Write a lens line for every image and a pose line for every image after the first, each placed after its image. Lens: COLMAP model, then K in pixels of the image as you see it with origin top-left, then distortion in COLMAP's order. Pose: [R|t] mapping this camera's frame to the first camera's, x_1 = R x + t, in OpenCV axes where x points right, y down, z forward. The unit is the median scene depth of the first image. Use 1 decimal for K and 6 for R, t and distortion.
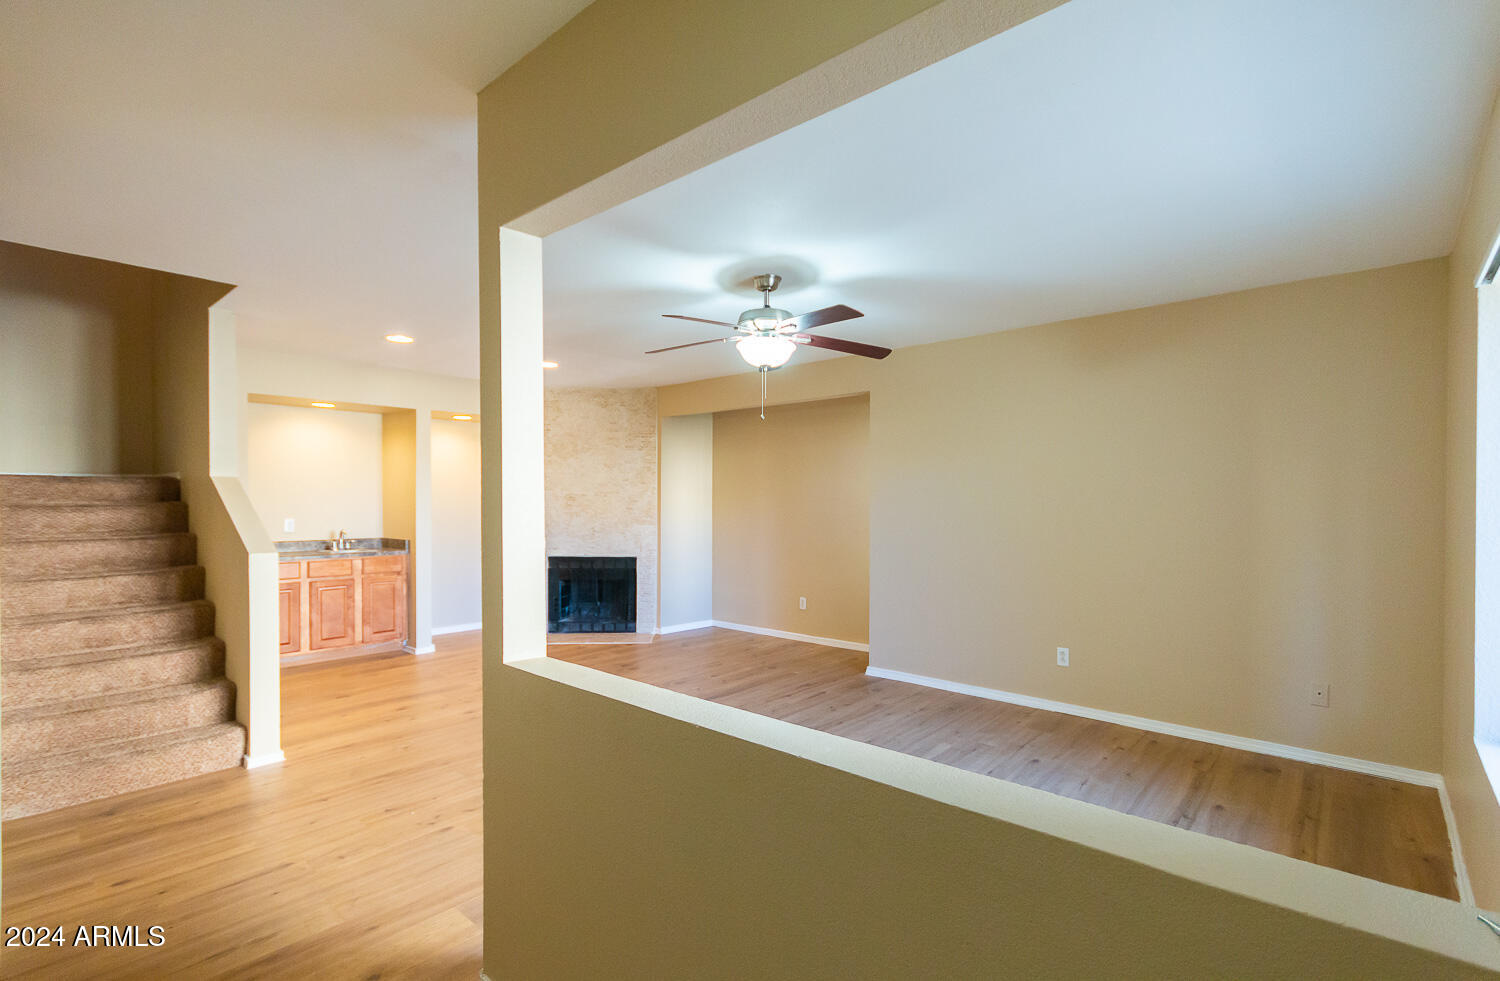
lens RADIAL K [[701.5, 0, 753.0], [0, 701.5, 495.1], [0, 0, 1]] dist [-0.002285, 0.000381]
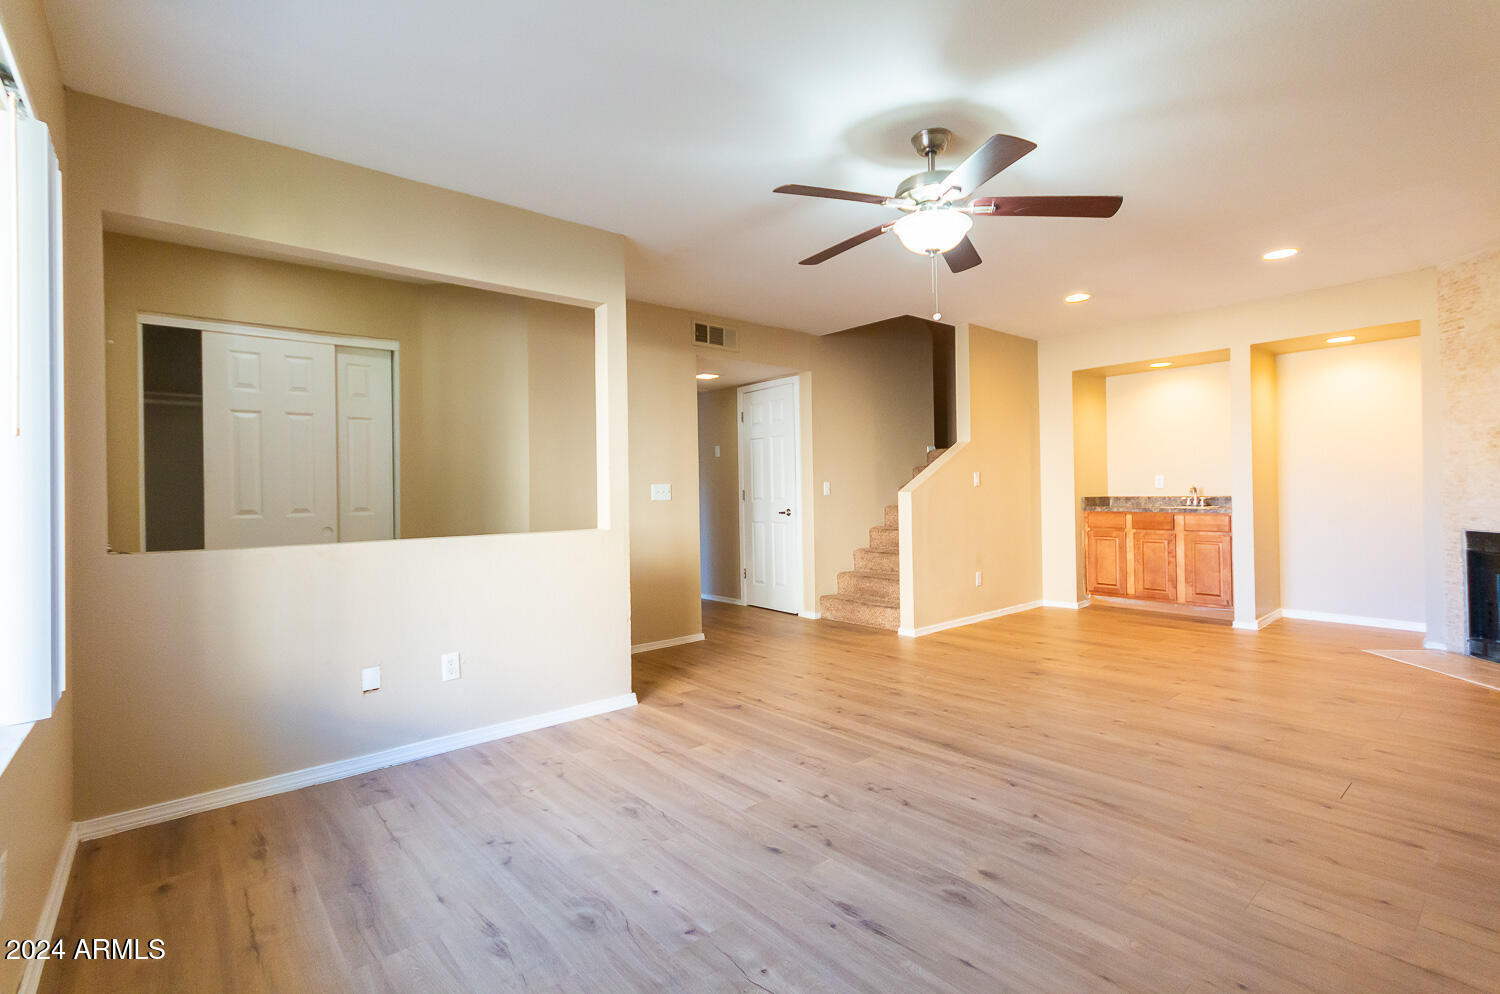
lens RADIAL K [[690.8, 0, 753.0], [0, 690.8, 493.5], [0, 0, 1]] dist [0.003920, 0.000765]
pose [[-0.149858, 0.004162, -0.988699, 0.480012], [0.022359, 0.999750, 0.000820, 0.046433], [0.988455, -0.021984, -0.149913, 0.551066]]
